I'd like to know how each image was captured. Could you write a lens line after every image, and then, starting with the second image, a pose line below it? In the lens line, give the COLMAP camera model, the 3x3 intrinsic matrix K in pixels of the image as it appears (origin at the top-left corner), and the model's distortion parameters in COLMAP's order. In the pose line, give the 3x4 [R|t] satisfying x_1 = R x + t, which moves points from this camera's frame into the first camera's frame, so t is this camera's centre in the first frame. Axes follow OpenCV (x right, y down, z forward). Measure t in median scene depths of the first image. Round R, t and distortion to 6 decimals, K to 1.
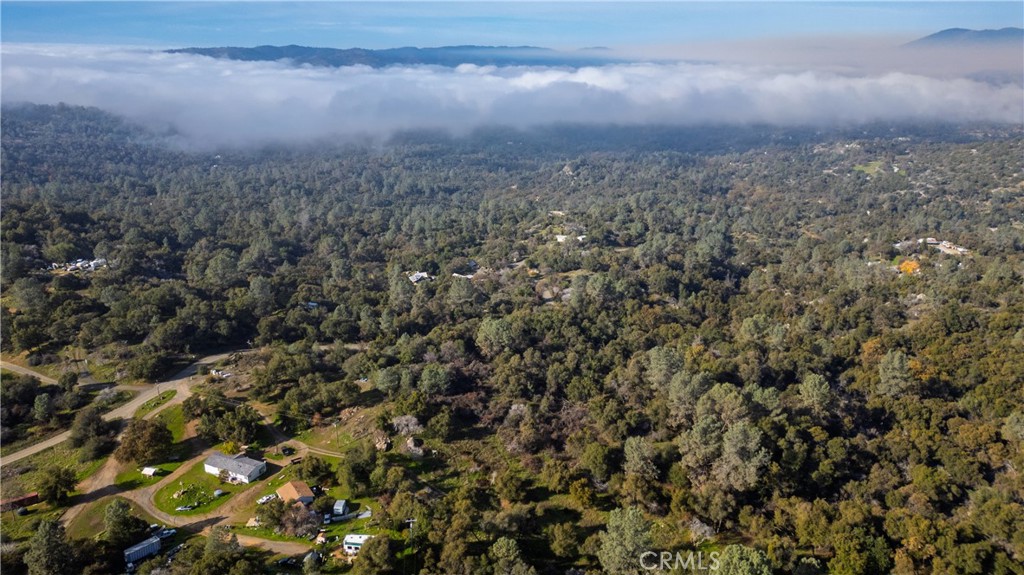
lens RADIAL K [[713.2, 0, 513.1], [0, 713.2, 286.8], [0, 0, 1]] dist [0.083721, -0.078933]
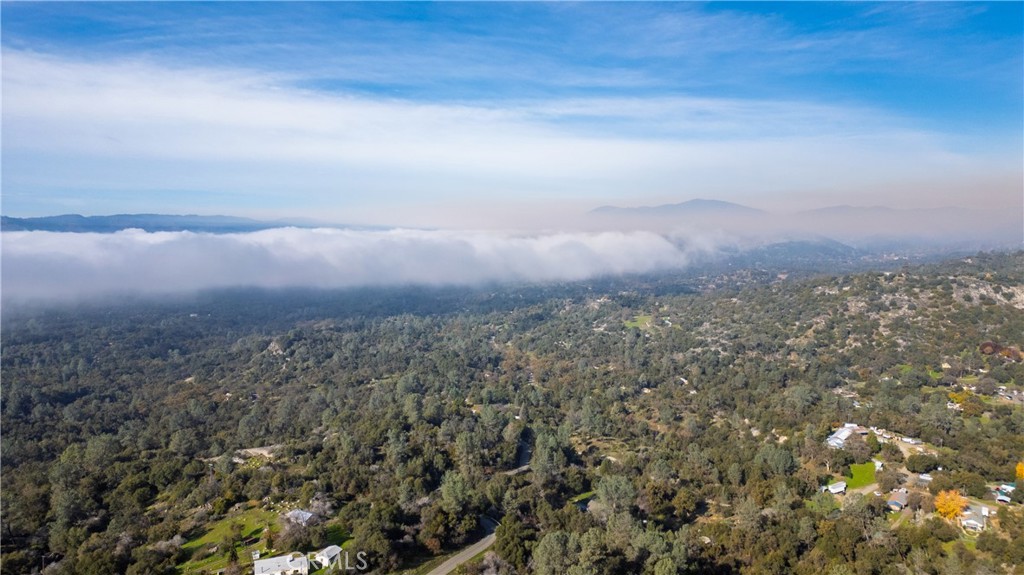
lens RADIAL K [[713.2, 0, 513.1], [0, 713.2, 286.8], [0, 0, 1]] dist [0.083721, -0.078933]
pose [[0.921486, -0.035550, 0.386781, 0.052303], [0.122418, 0.971631, -0.202352, -0.129205], [-0.368615, 0.233813, 0.899697, 0.685350]]
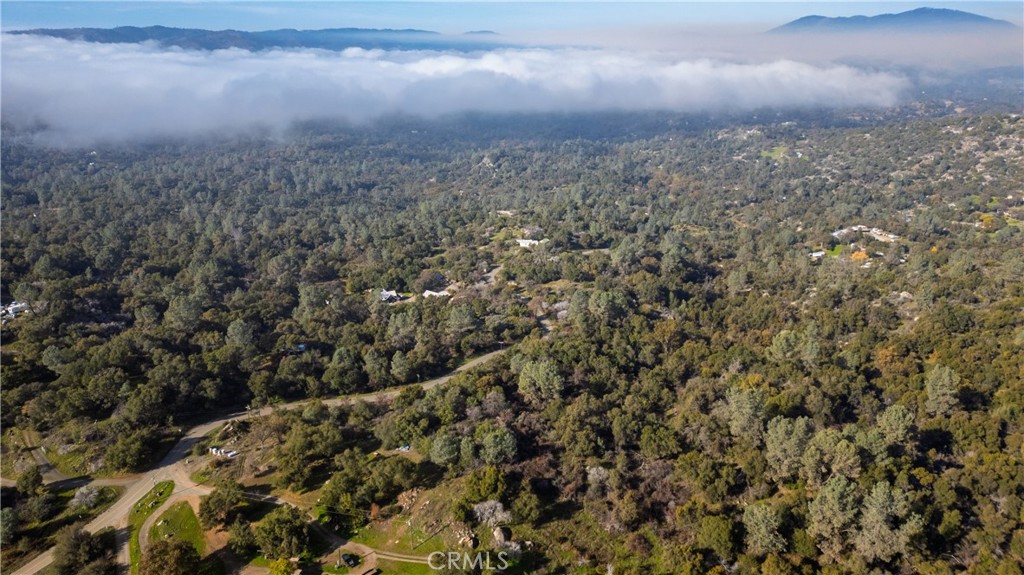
lens RADIAL K [[713.2, 0, 513.1], [0, 713.2, 286.8], [0, 0, 1]] dist [0.083721, -0.078933]
pose [[0.988152, -0.047287, 0.146014, -0.097854], [0.044265, 0.998734, 0.023879, -0.037137], [-0.146959, -0.017133, 0.988994, 0.073031]]
